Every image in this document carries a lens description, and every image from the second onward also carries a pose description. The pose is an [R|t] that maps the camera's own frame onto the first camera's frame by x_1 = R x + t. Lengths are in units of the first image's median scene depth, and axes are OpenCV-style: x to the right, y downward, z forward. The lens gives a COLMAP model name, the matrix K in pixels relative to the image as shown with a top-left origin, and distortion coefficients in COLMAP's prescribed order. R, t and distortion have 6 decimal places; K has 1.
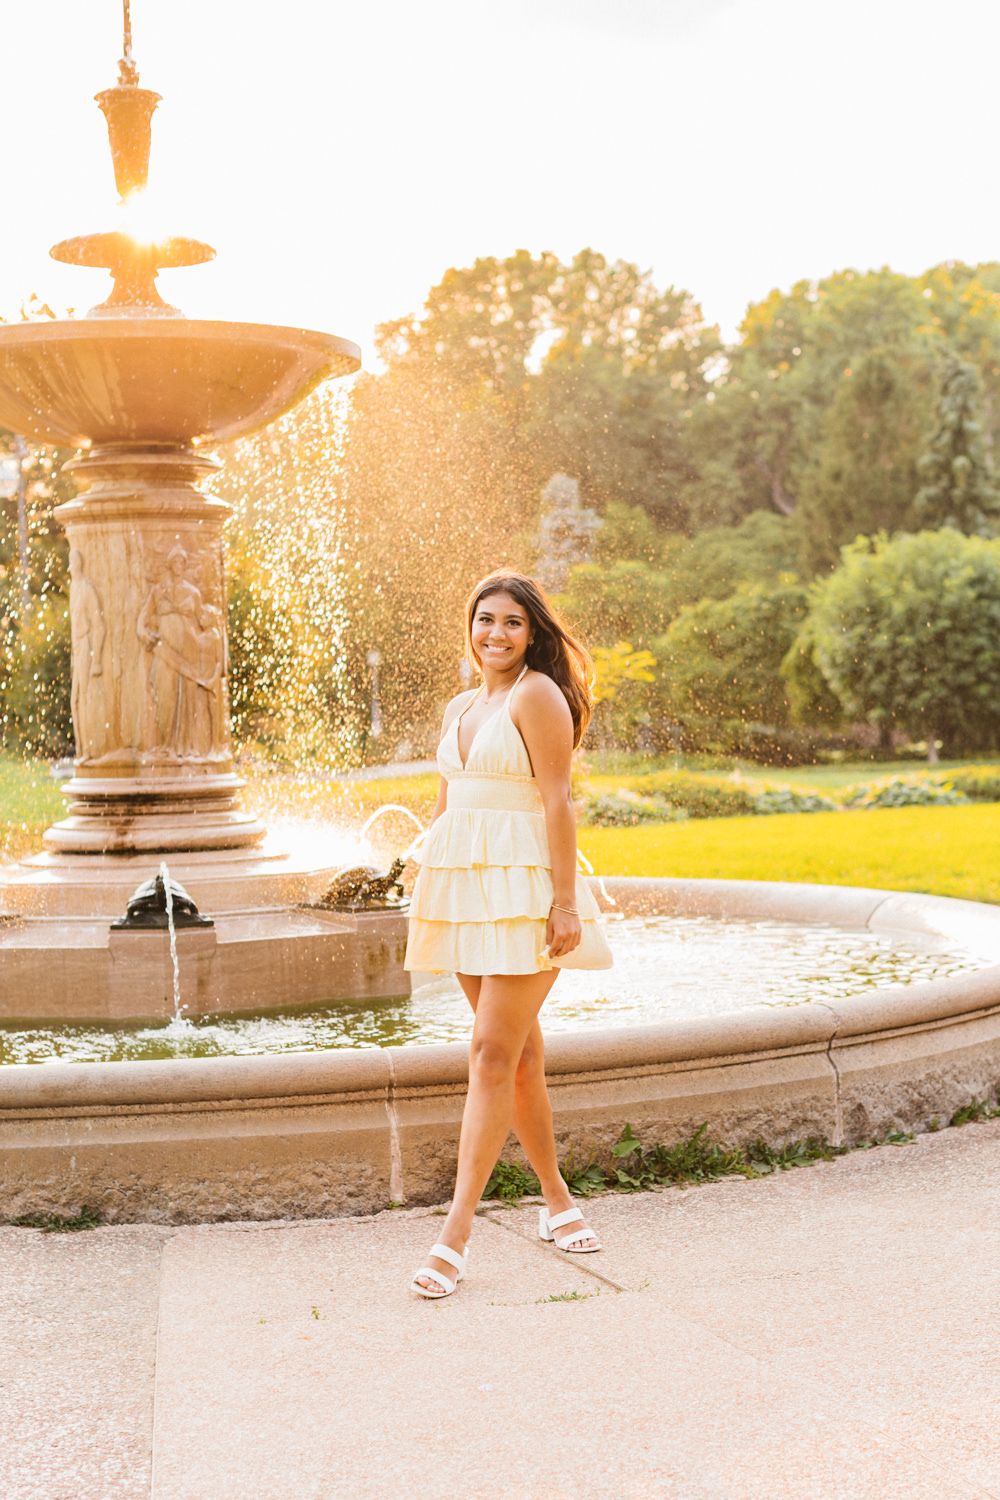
lens RADIAL K [[2688.0, 0, 562.3], [0, 2688.0, 800.1], [0, 0, 1]] dist [0.038988, -0.055180]
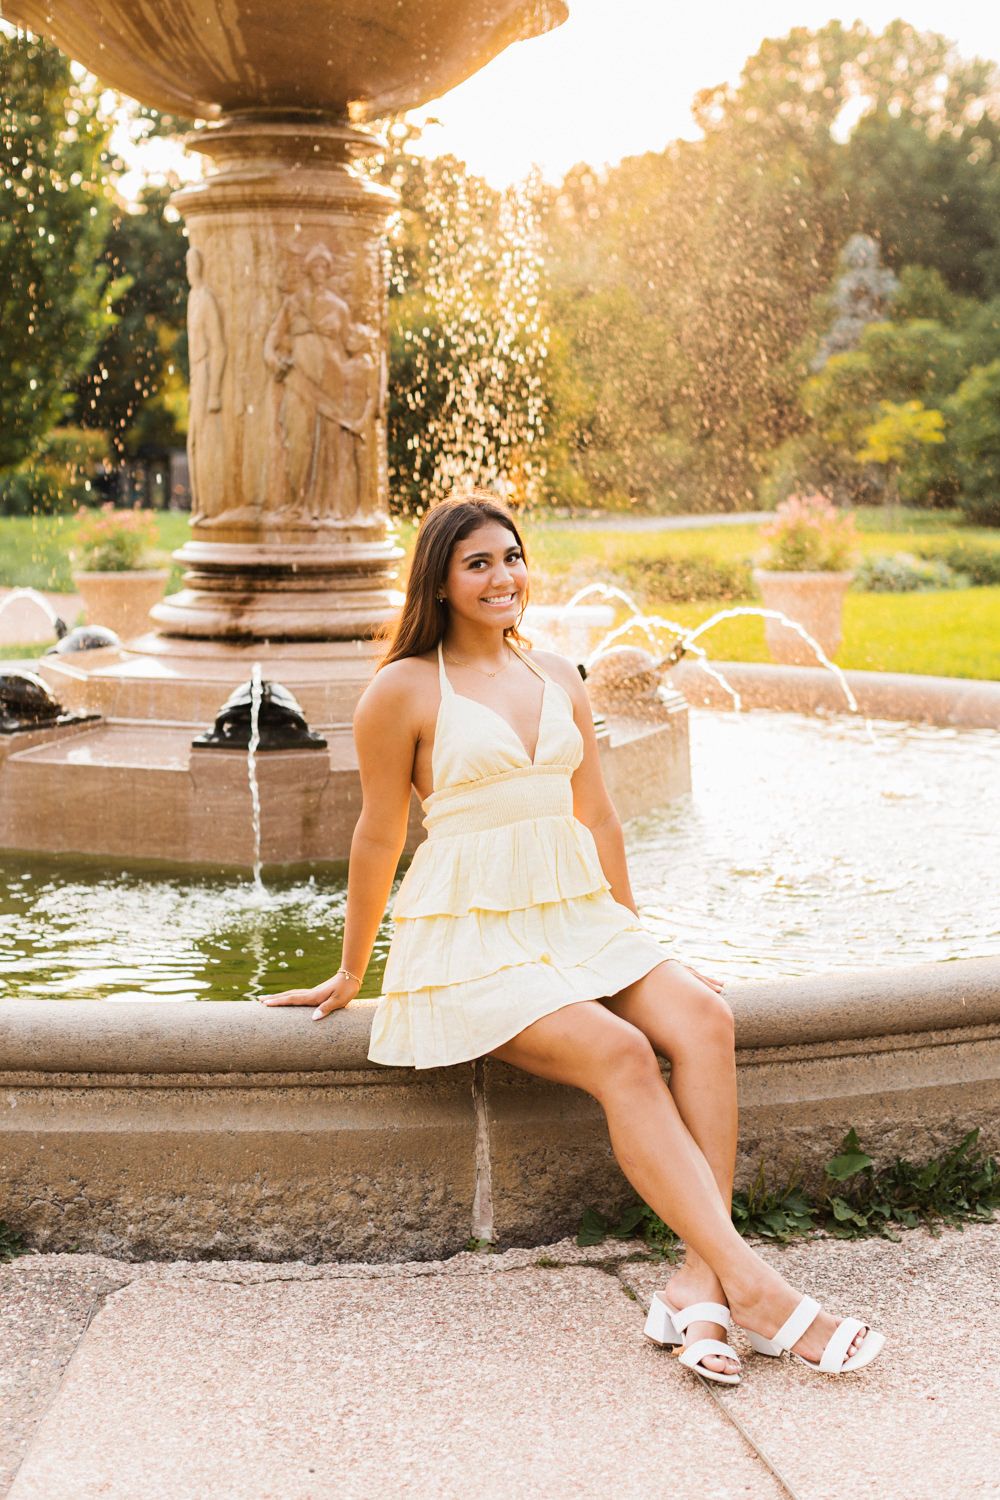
lens RADIAL K [[2346.7, 0, 500.0], [0, 2346.7, 750.0], [0, 0, 1]] dist [0.033829, -0.064857]
pose [[0.988244, 0.048820, -0.144881, 0.013531], [-0.035682, 0.995125, 0.091937, -0.014111], [0.148663, -0.085686, 0.985169, 0.332009]]
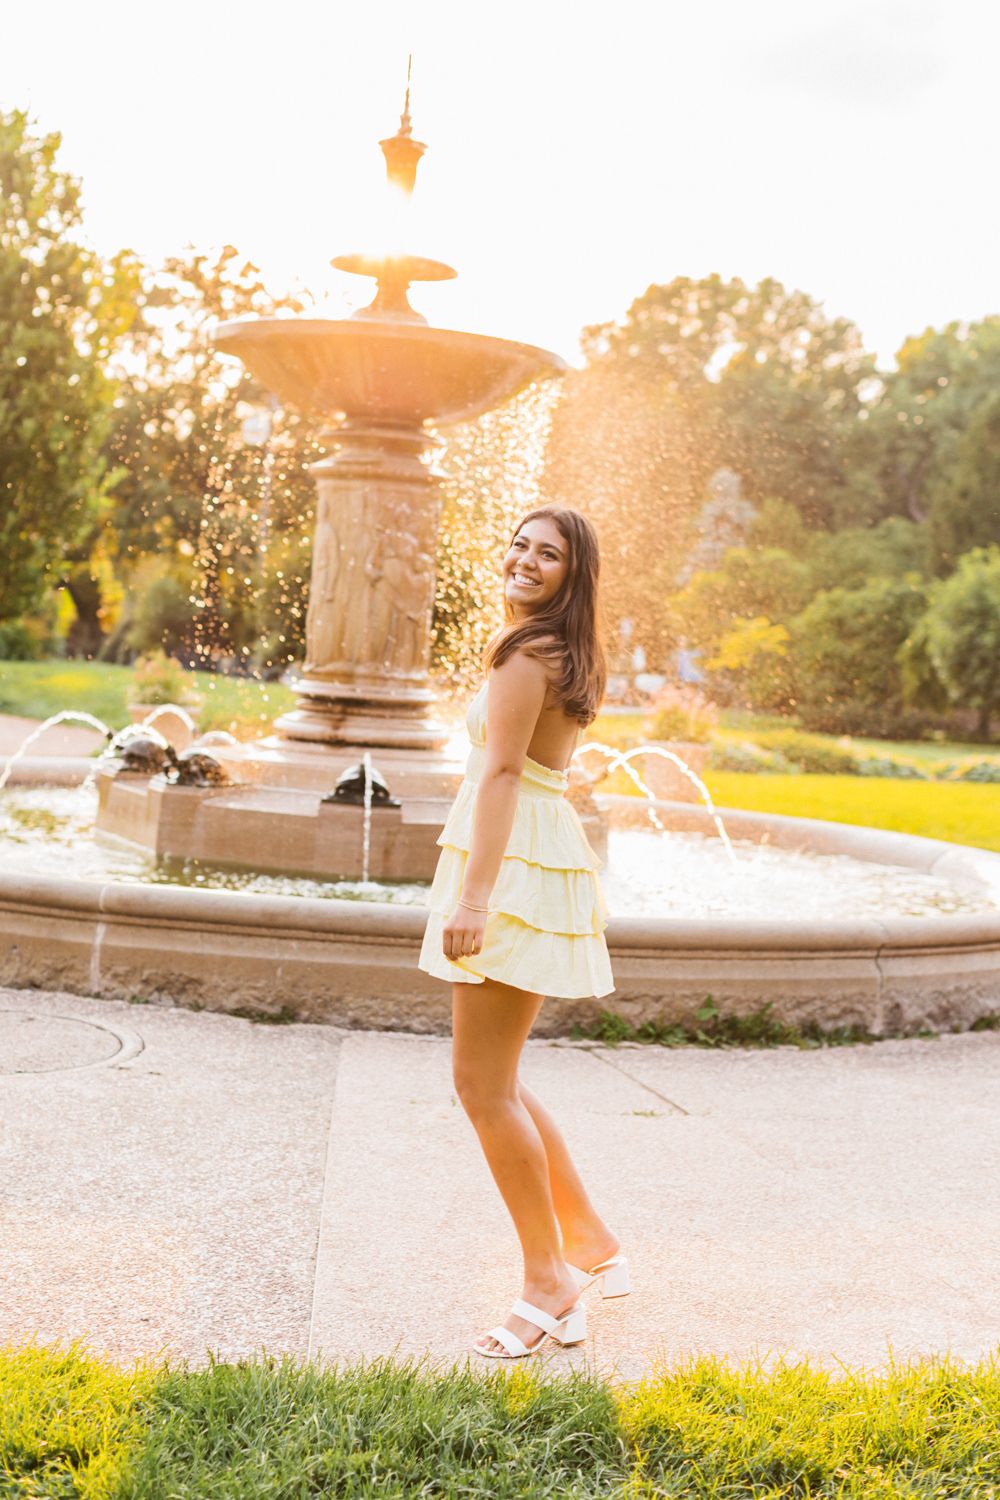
lens RADIAL K [[2346.7, 0, 500.0], [0, 2346.7, 750.0], [0, 0, 1]] dist [0.033829, -0.064857]
pose [[0.990726, 0.106604, -0.084248, 0.005496], [-0.106264, 0.994301, 0.008515, 0.005077], [0.084676, 0.000517, 0.996408, -0.084681]]
